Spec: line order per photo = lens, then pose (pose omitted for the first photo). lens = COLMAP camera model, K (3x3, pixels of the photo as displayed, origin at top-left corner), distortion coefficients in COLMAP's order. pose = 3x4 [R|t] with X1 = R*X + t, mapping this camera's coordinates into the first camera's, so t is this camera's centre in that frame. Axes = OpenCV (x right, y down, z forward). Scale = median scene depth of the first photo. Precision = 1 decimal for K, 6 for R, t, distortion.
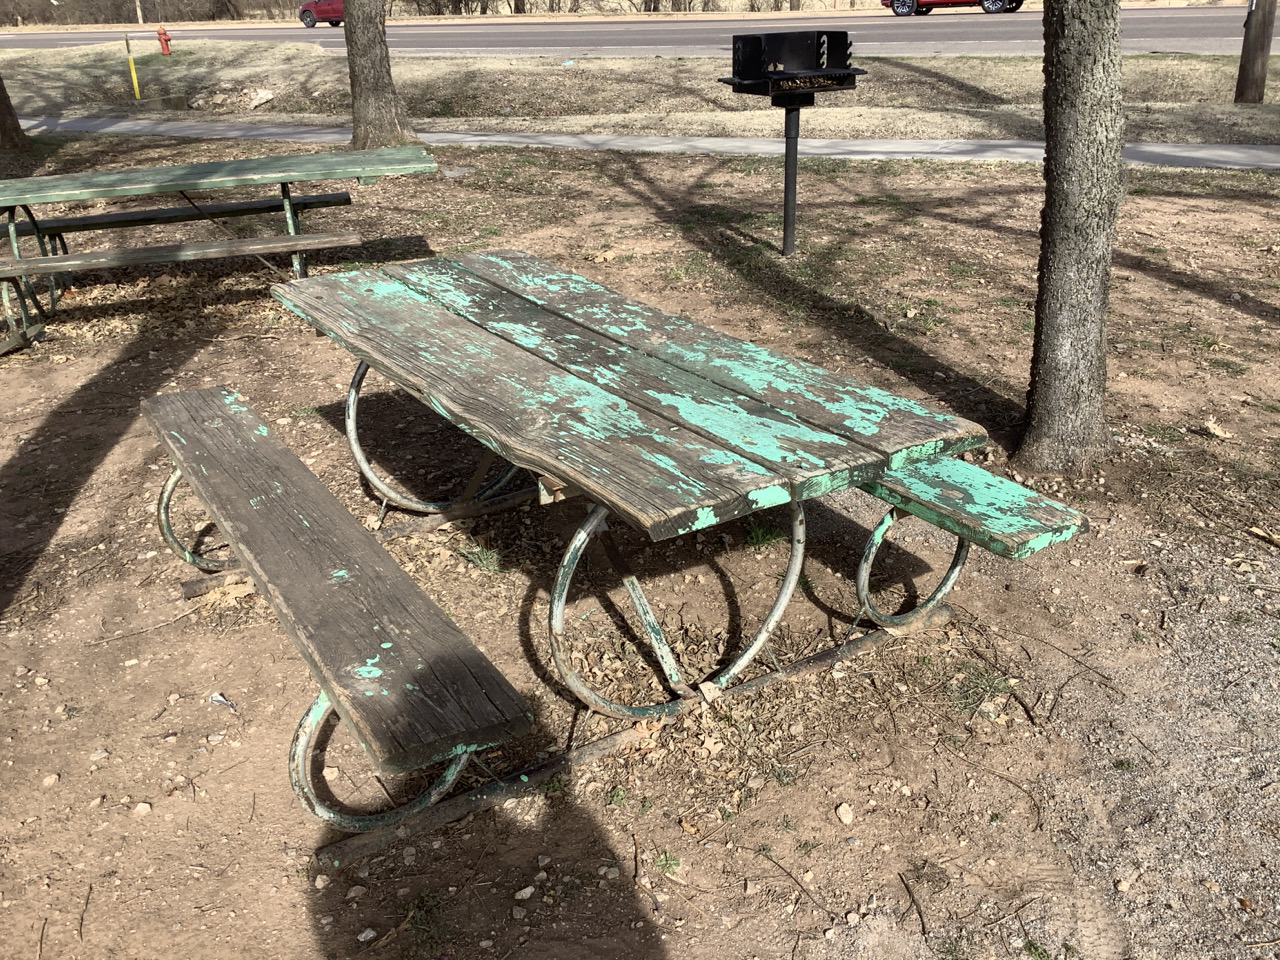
lens RADIAL K [[1152.3, 0, 639.2], [0, 1152.3, 481.5], [0, 0, 1]] dist [-0.003474, -0.020784]
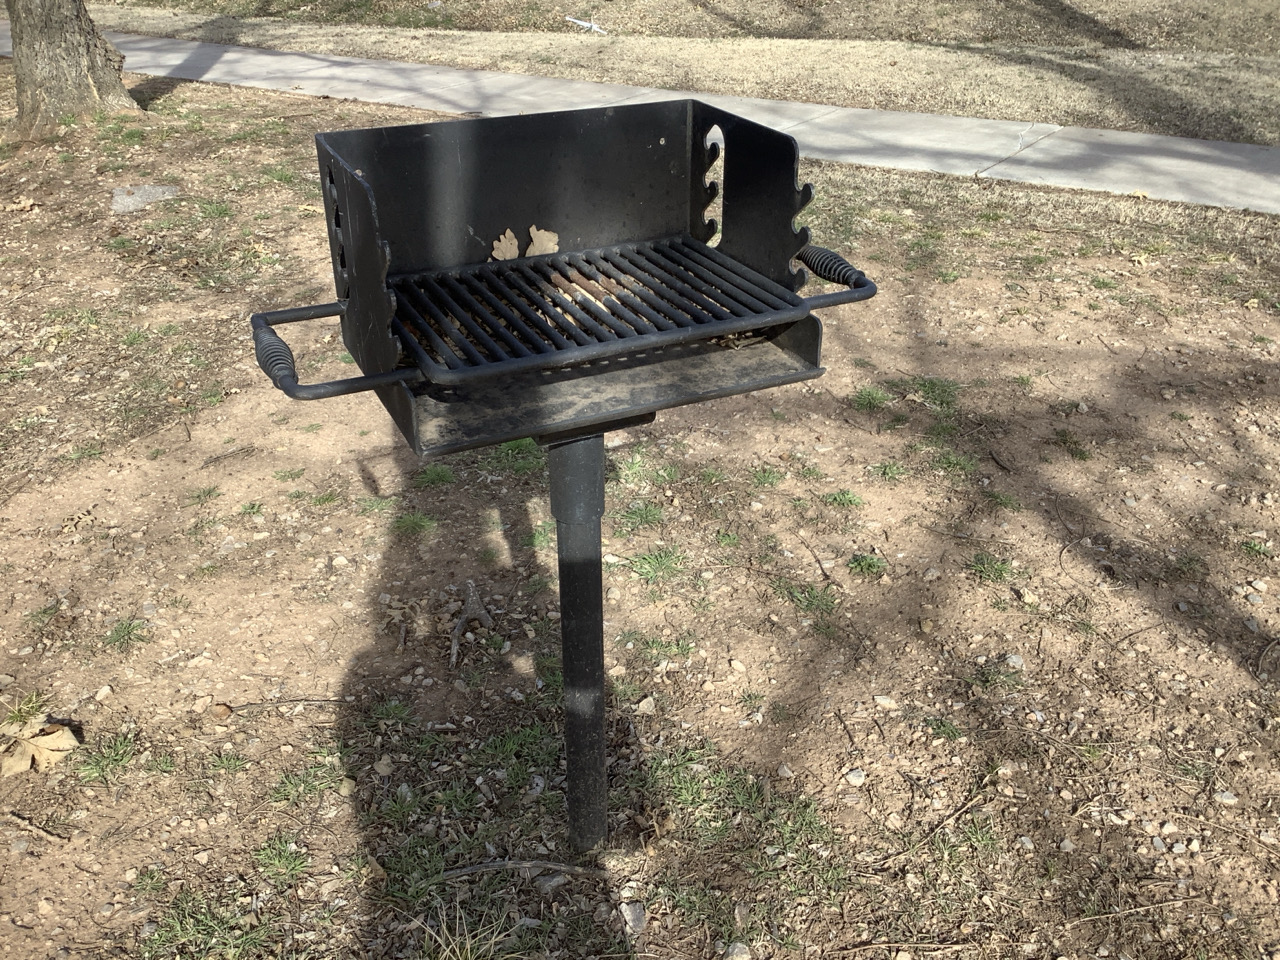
lens RADIAL K [[1152.3, 0, 642.3], [0, 1152.3, 478.5], [0, 0, 1]] dist [-0.003474, -0.020784]
pose [[0.999211, 0.037590, -0.012820, 0.071249], [-0.036007, 0.993614, 0.106937, -0.158974], [0.016757, -0.106391, 0.994183, 0.347428]]
